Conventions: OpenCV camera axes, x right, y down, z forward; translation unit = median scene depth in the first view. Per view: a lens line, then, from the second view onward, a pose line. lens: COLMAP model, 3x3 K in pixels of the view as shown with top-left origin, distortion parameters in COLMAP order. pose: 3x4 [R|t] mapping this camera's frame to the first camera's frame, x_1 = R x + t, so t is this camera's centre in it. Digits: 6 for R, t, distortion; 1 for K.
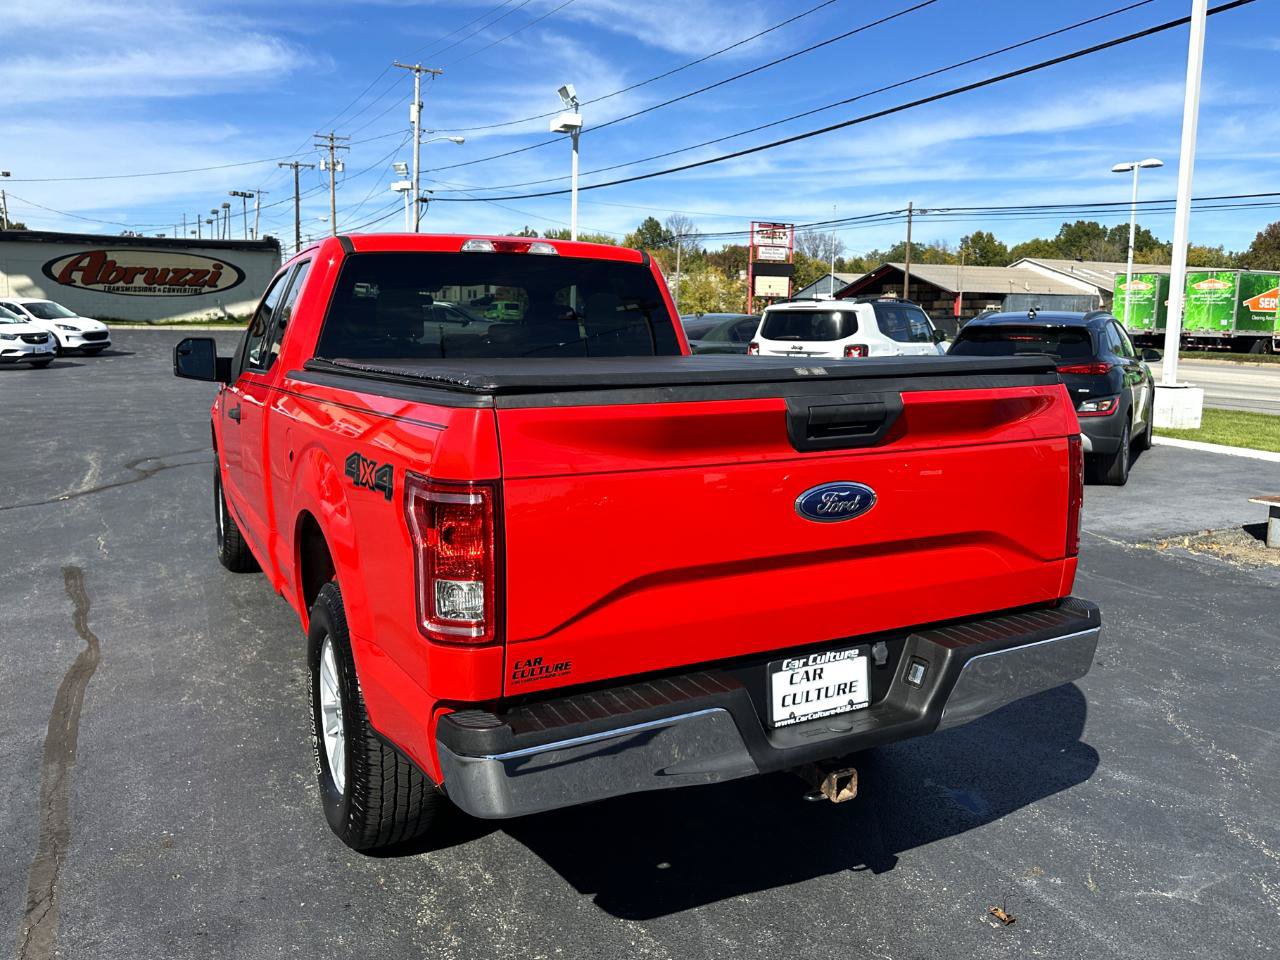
lens RADIAL K [[1011.9, 0, 652.3], [0, 1011.9, 441.9], [0, 0, 1]] dist [0.044412, -0.050706]
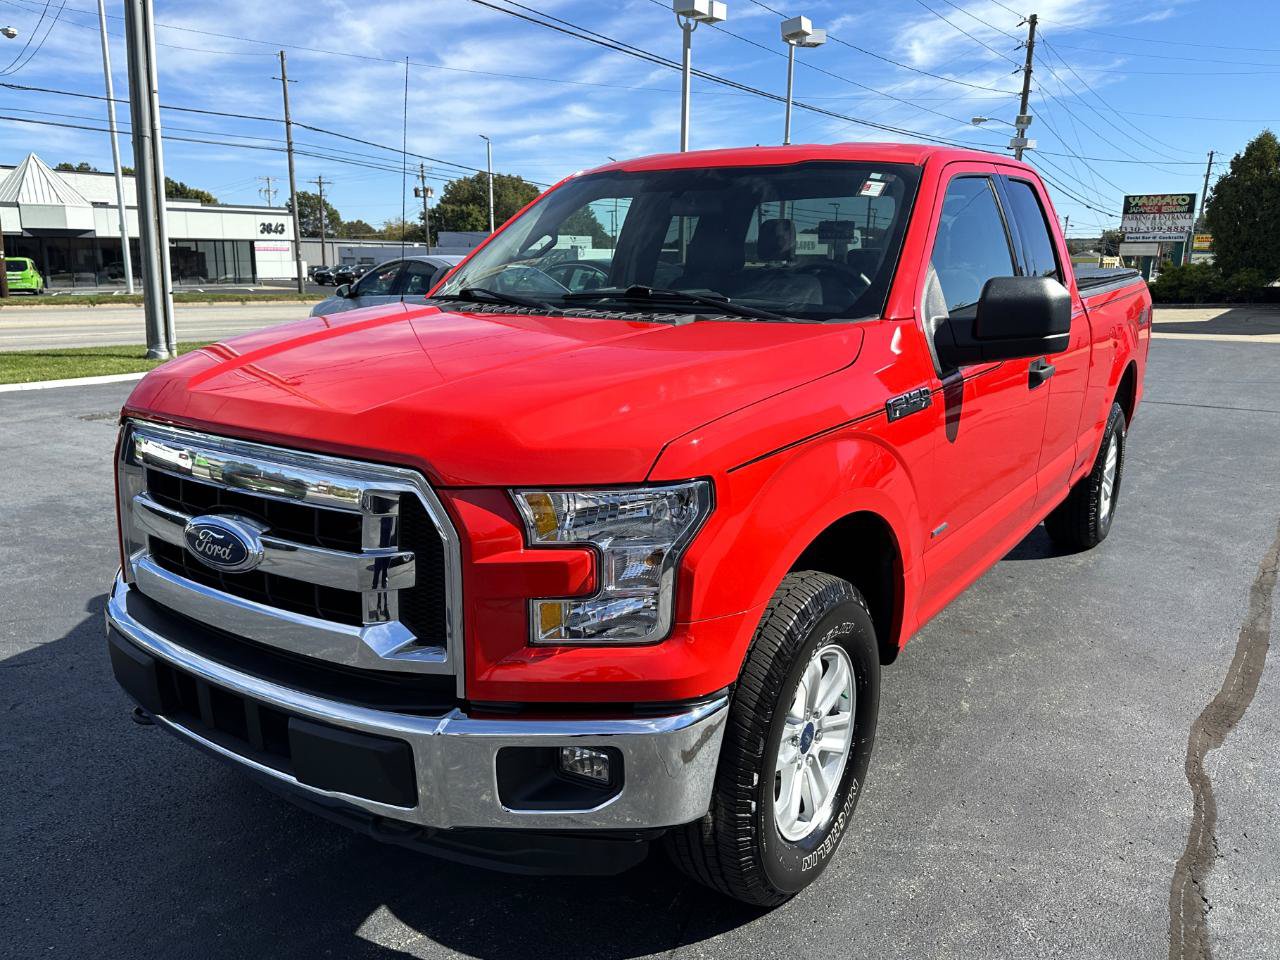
lens RADIAL K [[1011.9, 0, 607.6], [0, 1011.9, 474.1], [0, 0, 1]] dist [0.044412, -0.050706]
pose [[-0.459996, -0.205952, 0.863706, -1.097266], [0.099768, 0.954580, 0.280756, -0.239878], [-0.882298, 0.215317, -0.418556, 1.905804]]
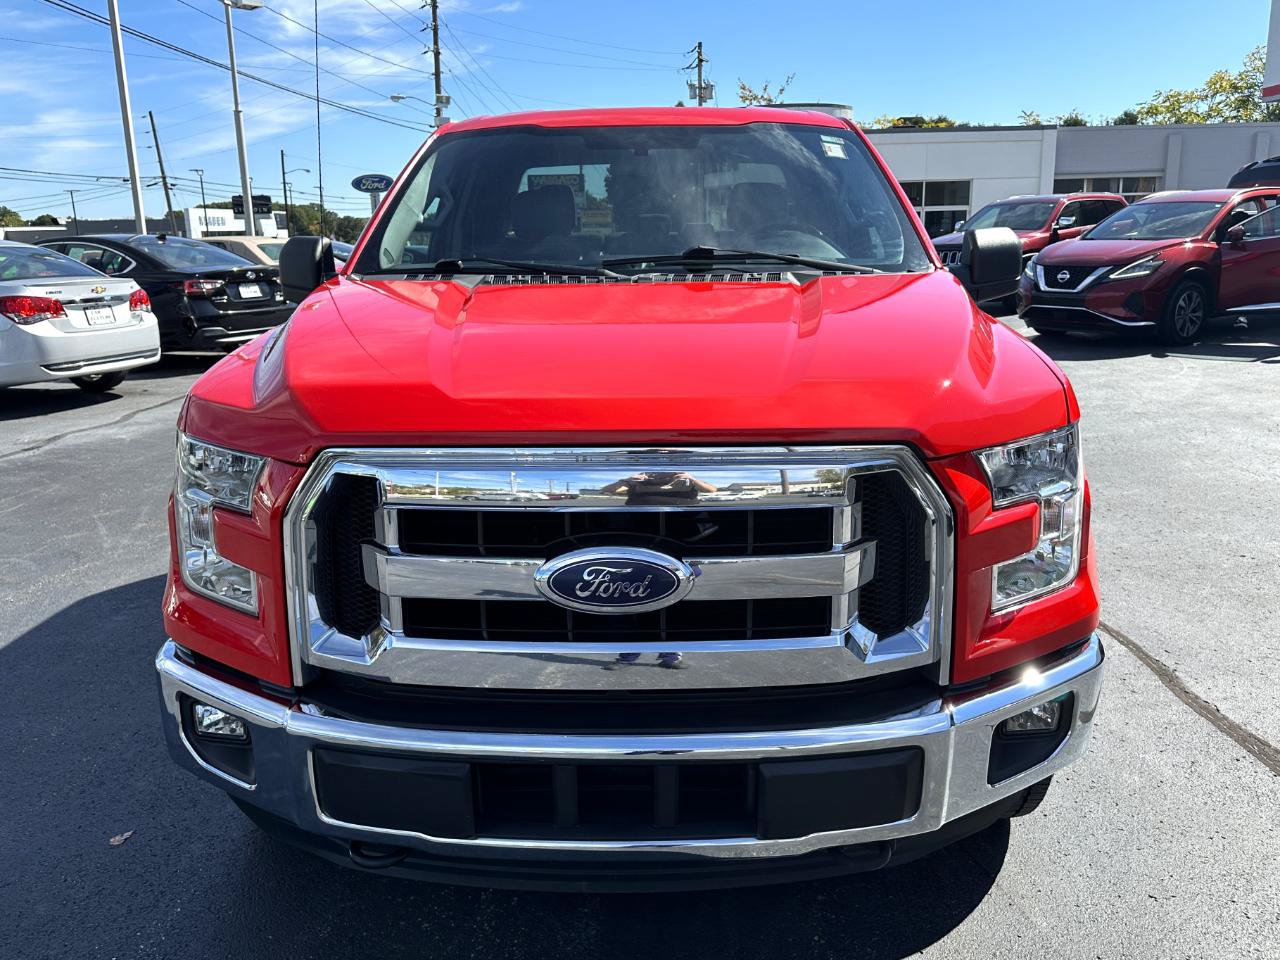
lens RADIAL K [[1015.5, 0, 644.9], [0, 1015.5, 506.9], [0, 0, 1]] dist [0.041239, -0.053936]
pose [[-0.875009, -0.128817, 0.466654, -0.771357], [0.063785, 0.924867, 0.374904, -0.257122], [-0.479887, 0.357810, -0.801050, 2.168762]]
